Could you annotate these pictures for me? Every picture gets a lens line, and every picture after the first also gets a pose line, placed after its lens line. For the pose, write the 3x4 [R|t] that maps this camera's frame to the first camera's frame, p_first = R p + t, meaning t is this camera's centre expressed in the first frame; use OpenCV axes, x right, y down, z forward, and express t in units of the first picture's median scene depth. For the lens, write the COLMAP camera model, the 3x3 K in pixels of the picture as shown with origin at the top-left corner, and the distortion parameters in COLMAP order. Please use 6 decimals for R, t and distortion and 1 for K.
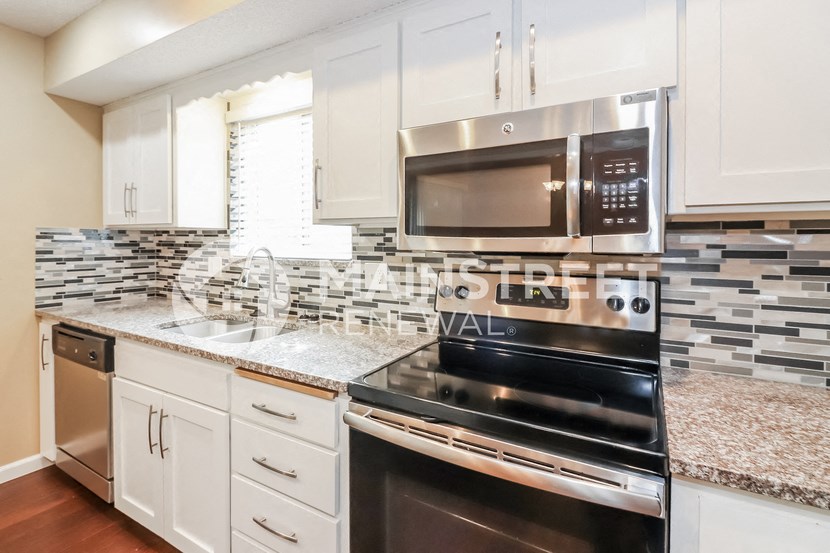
lens RADIAL K [[408.3, 0, 414.6], [0, 408.3, 244.8], [0, 0, 1]] dist [0.000559, 0.000296]
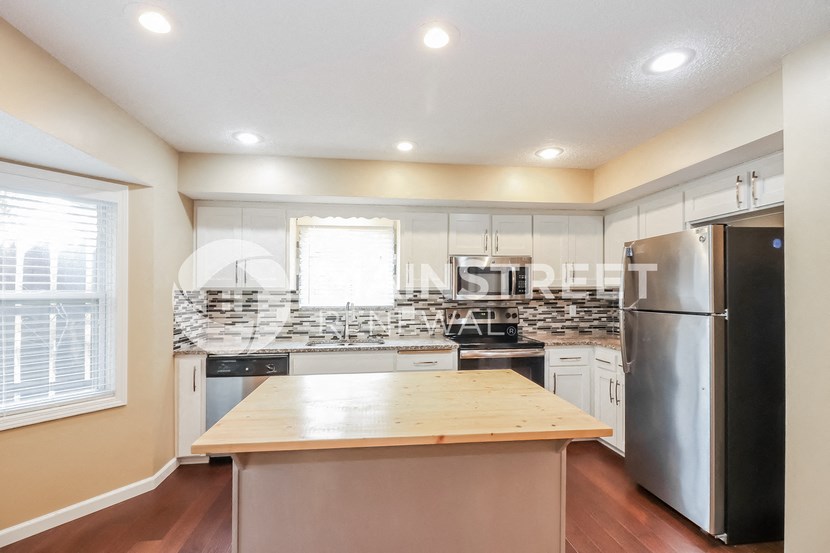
lens RADIAL K [[398.9, 0, 414.8], [0, 398.9, 297.6], [0, 0, 1]] dist [-0.000291, 0.000018]
pose [[0.774946, -0.009624, 0.631954, -1.297170], [0.014754, 0.999887, -0.002865, 0.002163], [-0.631855, 0.011544, 0.775000, -0.605846]]
